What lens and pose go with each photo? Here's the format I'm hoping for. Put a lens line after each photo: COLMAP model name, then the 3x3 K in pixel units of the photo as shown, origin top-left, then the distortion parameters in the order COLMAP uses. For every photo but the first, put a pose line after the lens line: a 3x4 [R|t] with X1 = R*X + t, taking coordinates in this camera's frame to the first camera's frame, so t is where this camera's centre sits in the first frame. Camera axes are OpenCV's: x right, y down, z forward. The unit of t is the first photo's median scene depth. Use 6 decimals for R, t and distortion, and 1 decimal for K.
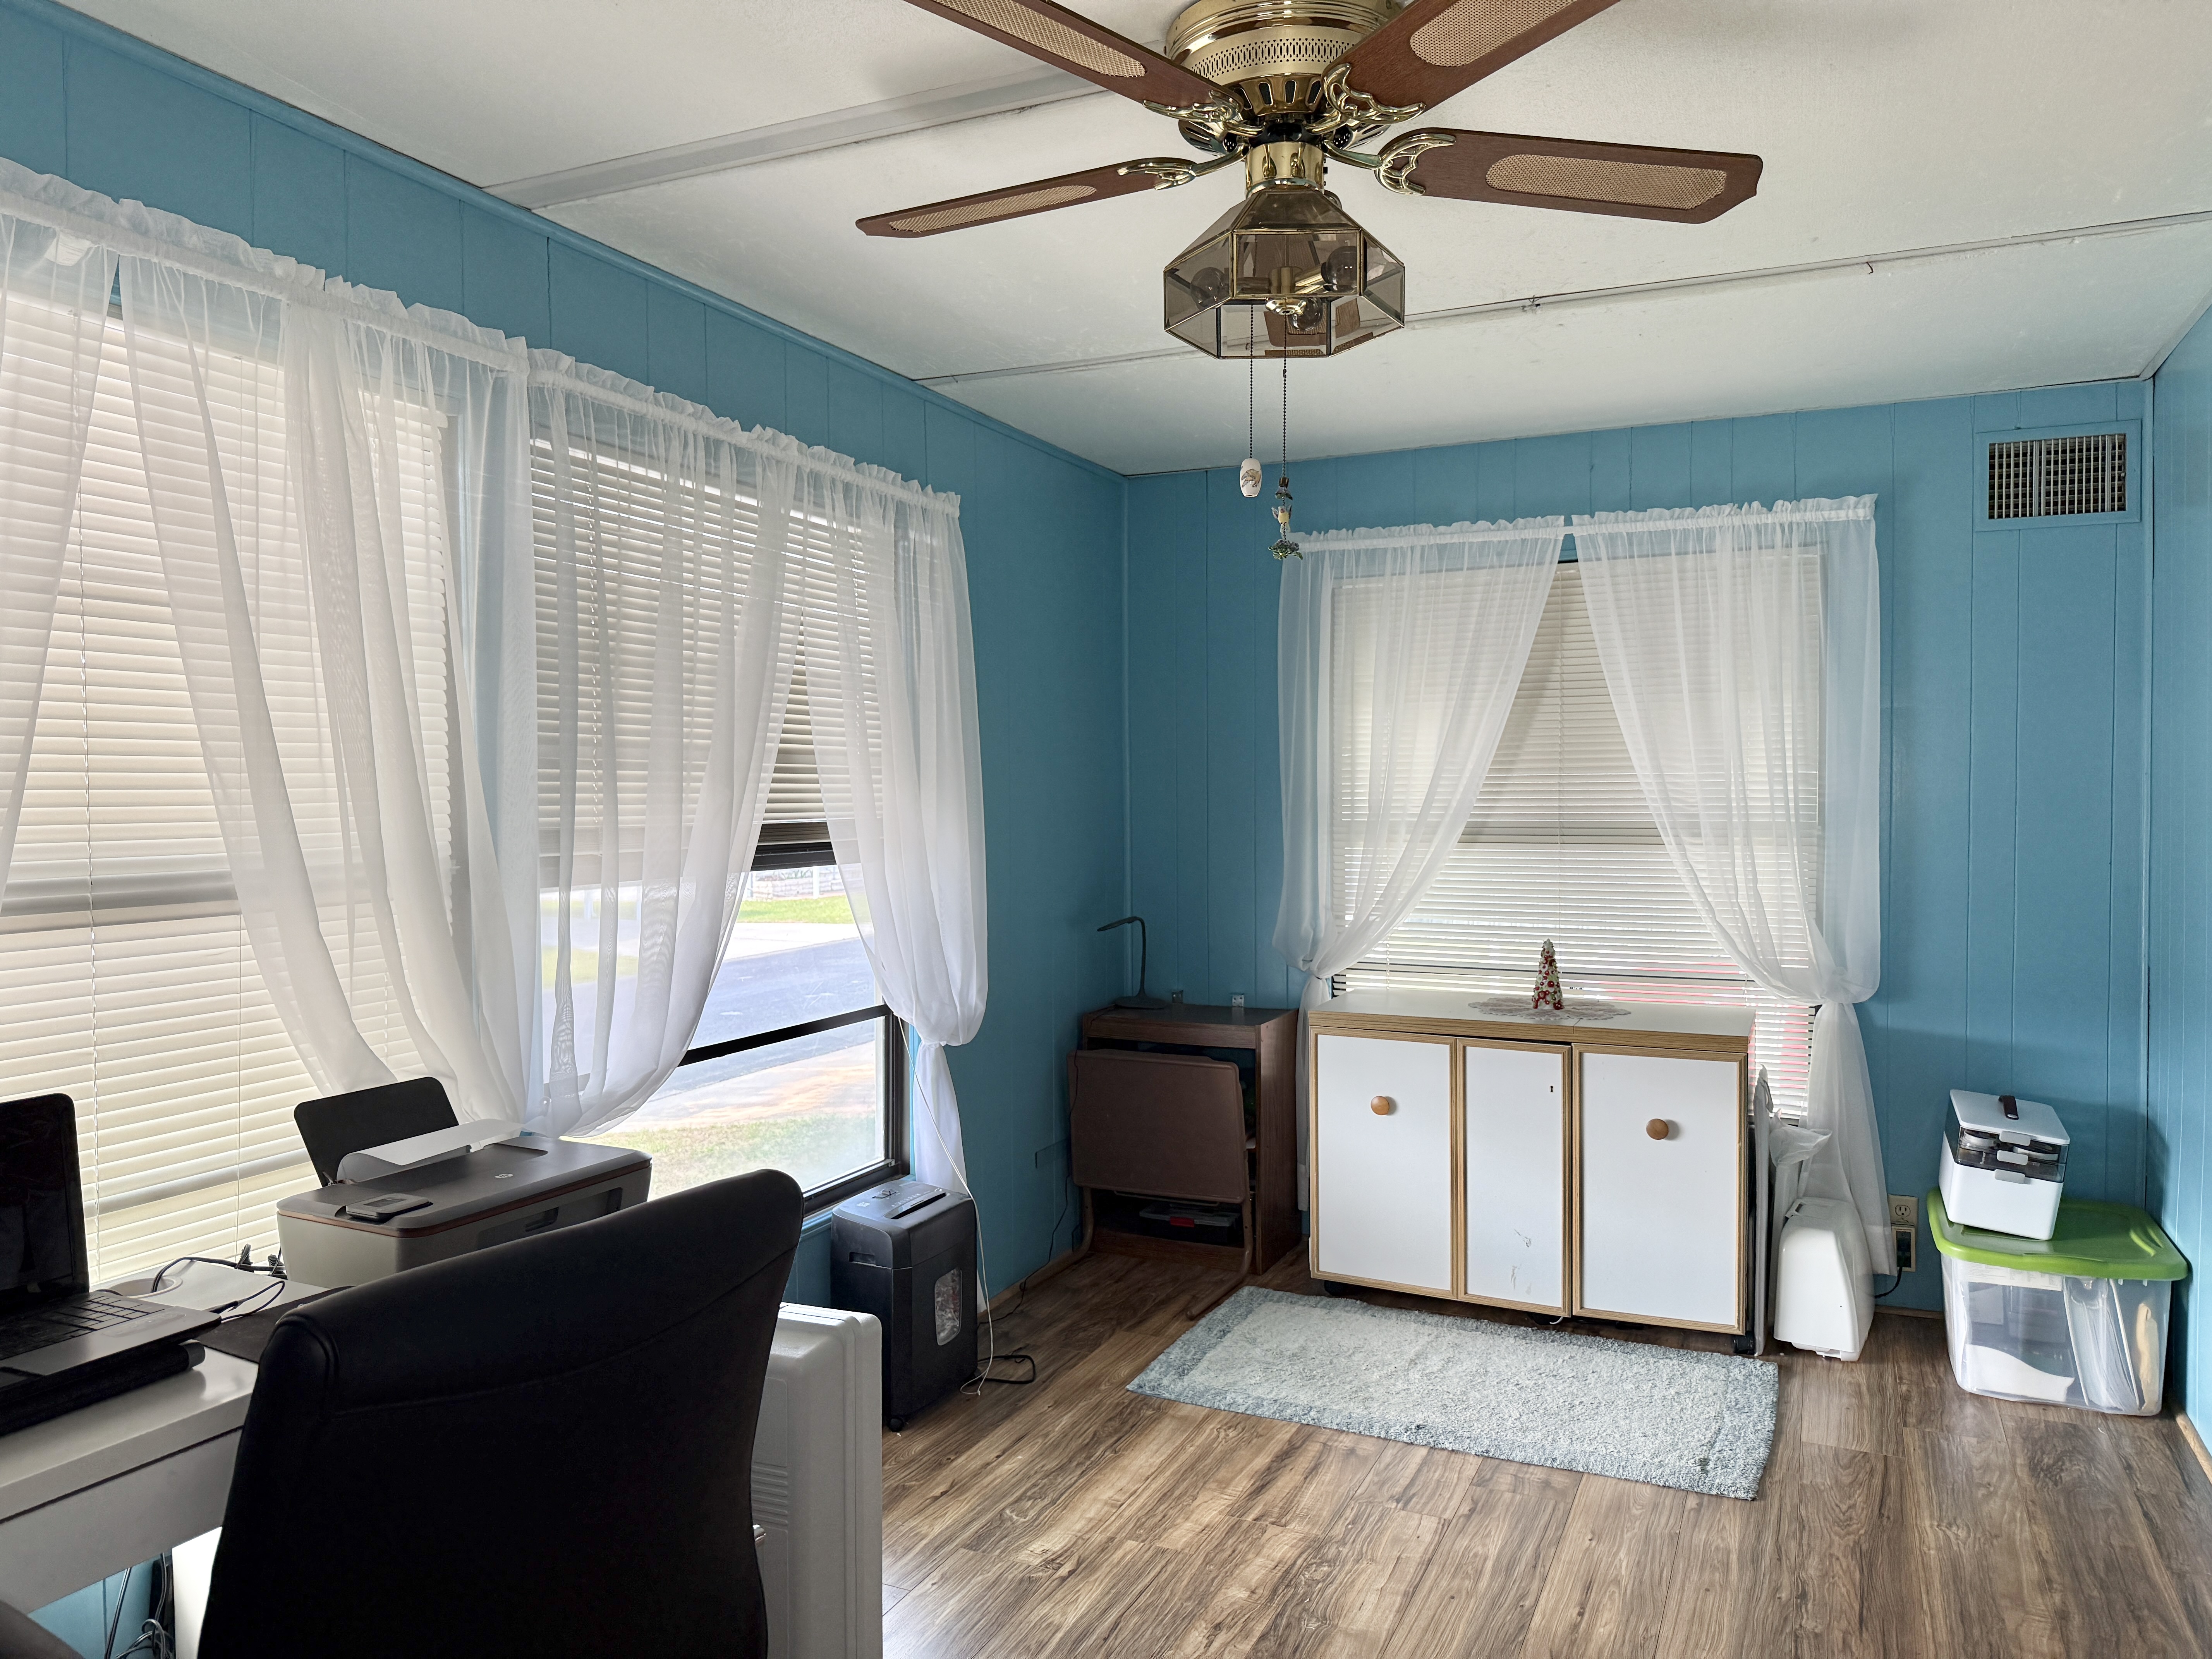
lens RADIAL K [[1617.9, 0, 1106.0], [0, 1617.9, 829.5], [0, 0, 1]] dist [0.160300, -0.223648]
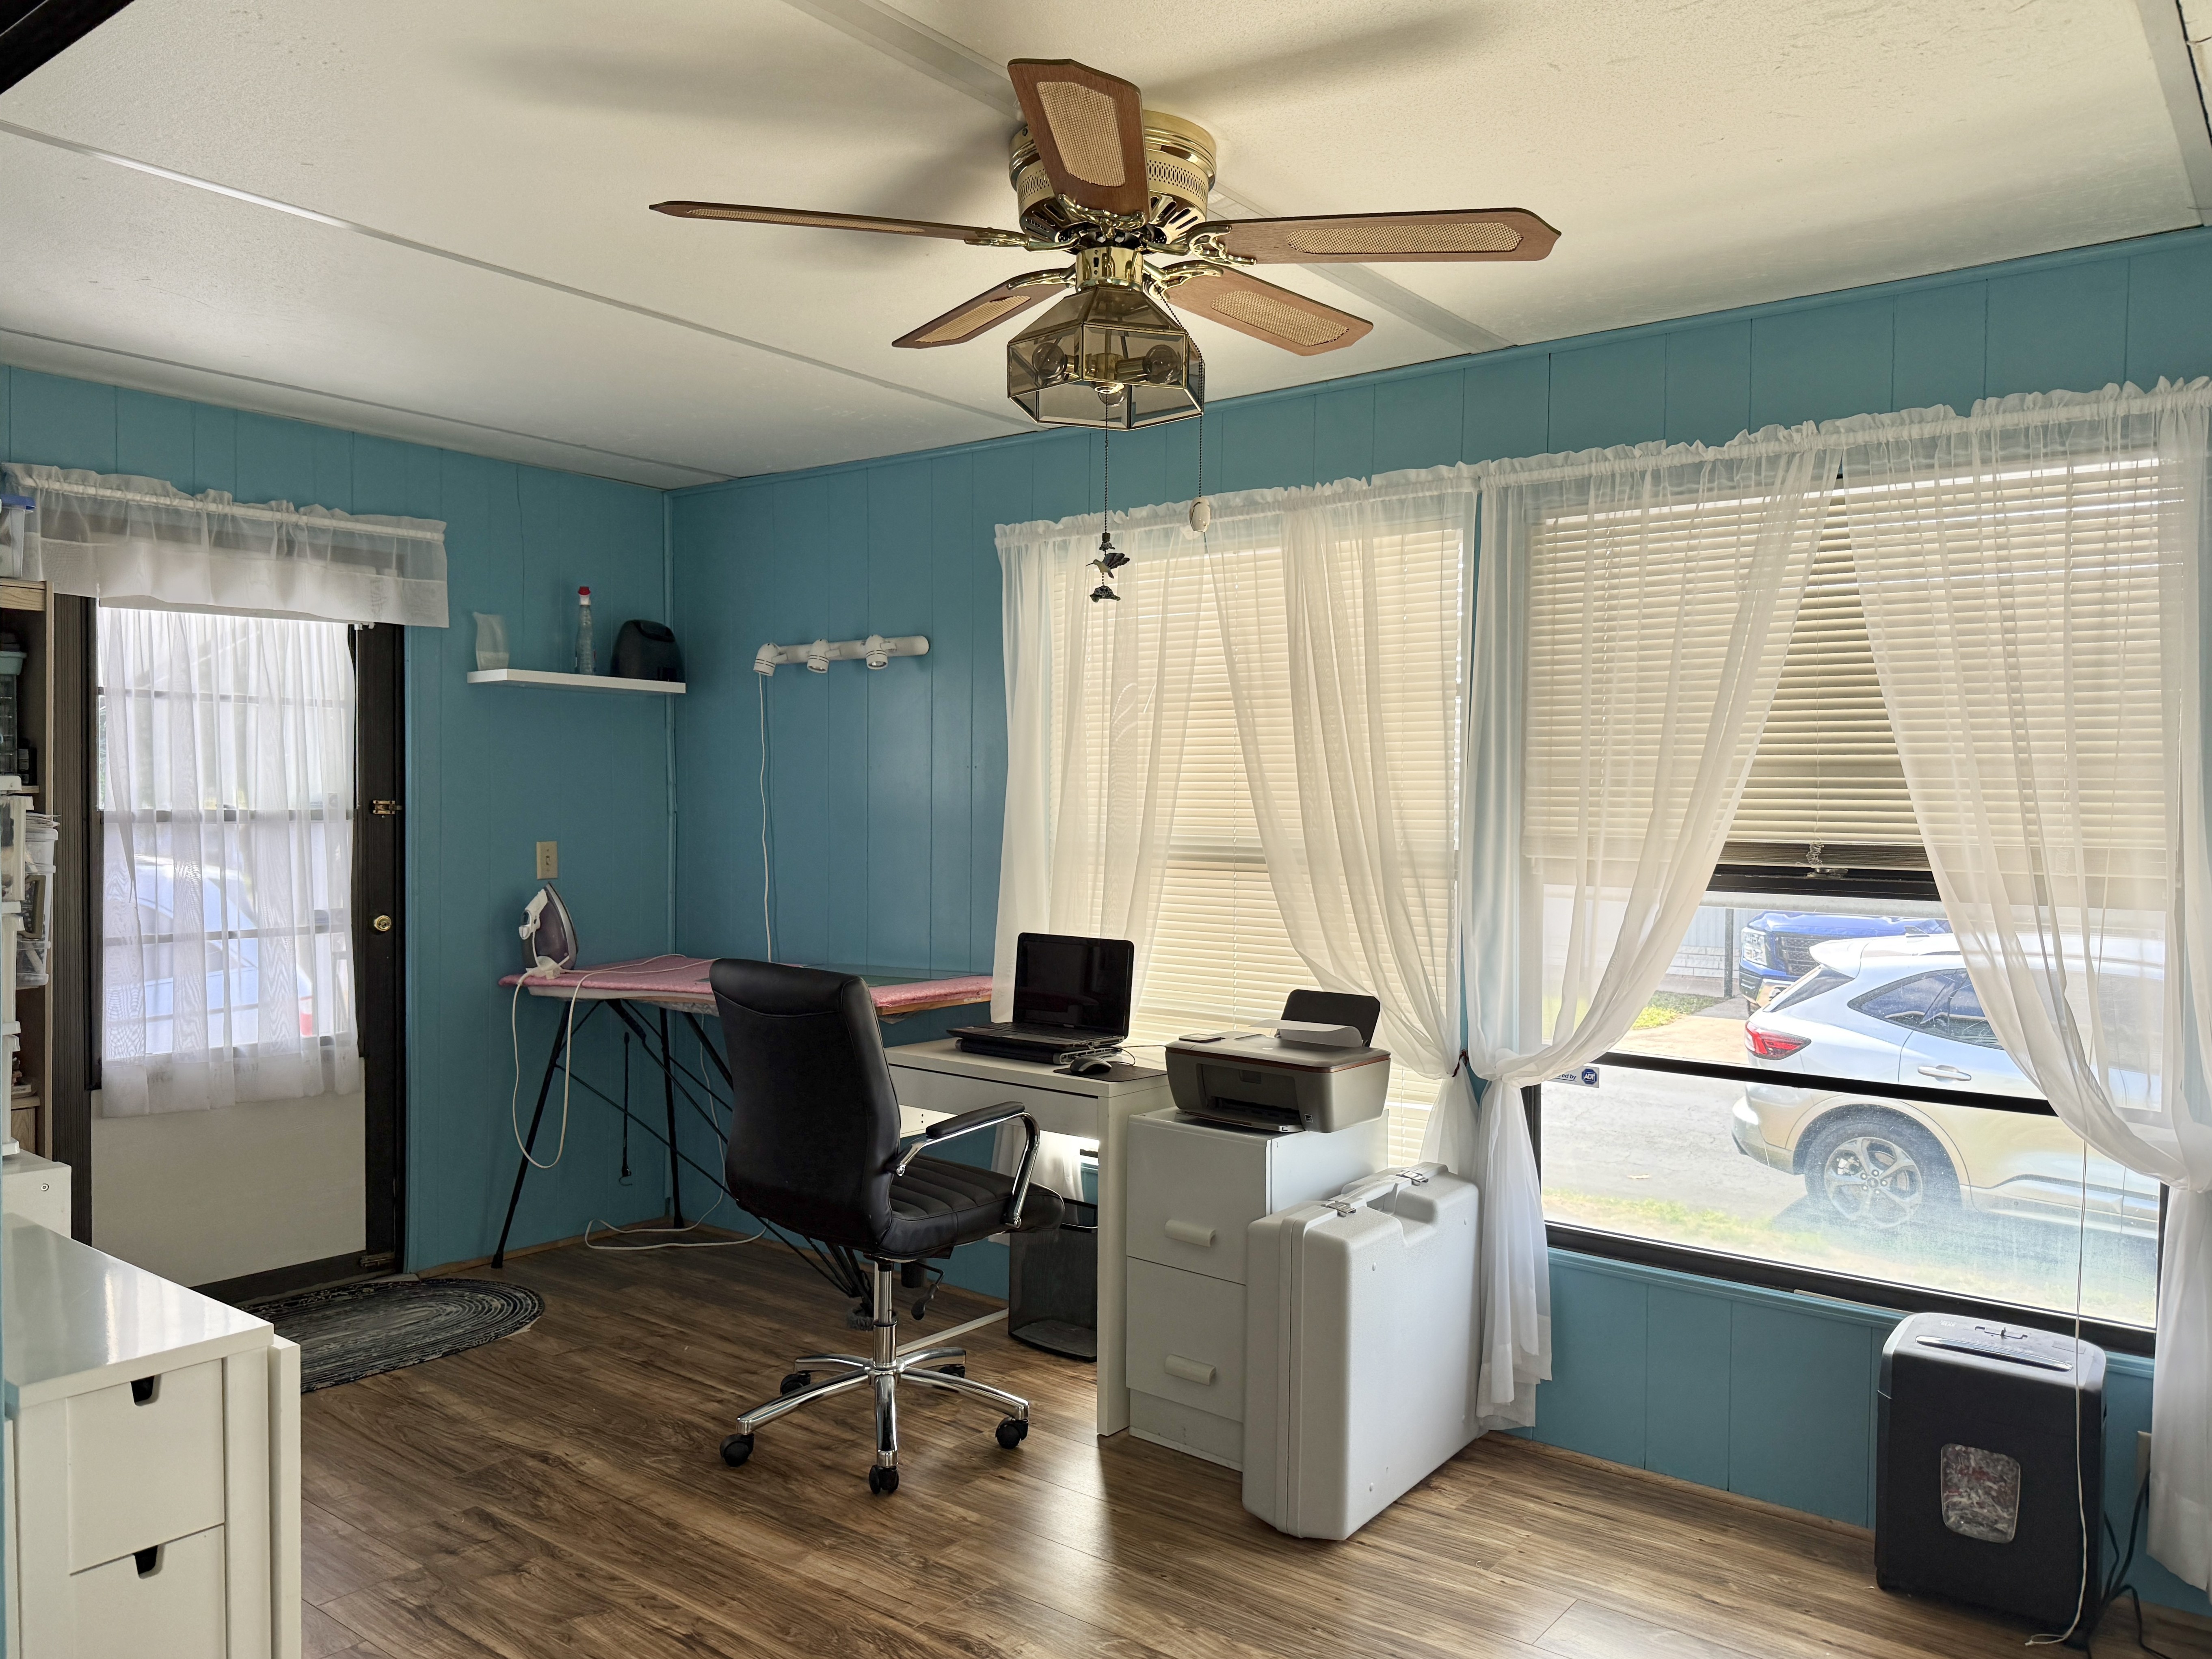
lens RADIAL K [[1617.8, 0, 1106.0], [0, 1617.8, 829.5], [0, 0, 1]] dist [0.160300, -0.223648]
pose [[-0.234642, 0.029011, -0.971649, 0.824635], [-0.031634, 0.998797, 0.037461, -0.035005], [0.971567, 0.039528, -0.233442, 0.868025]]
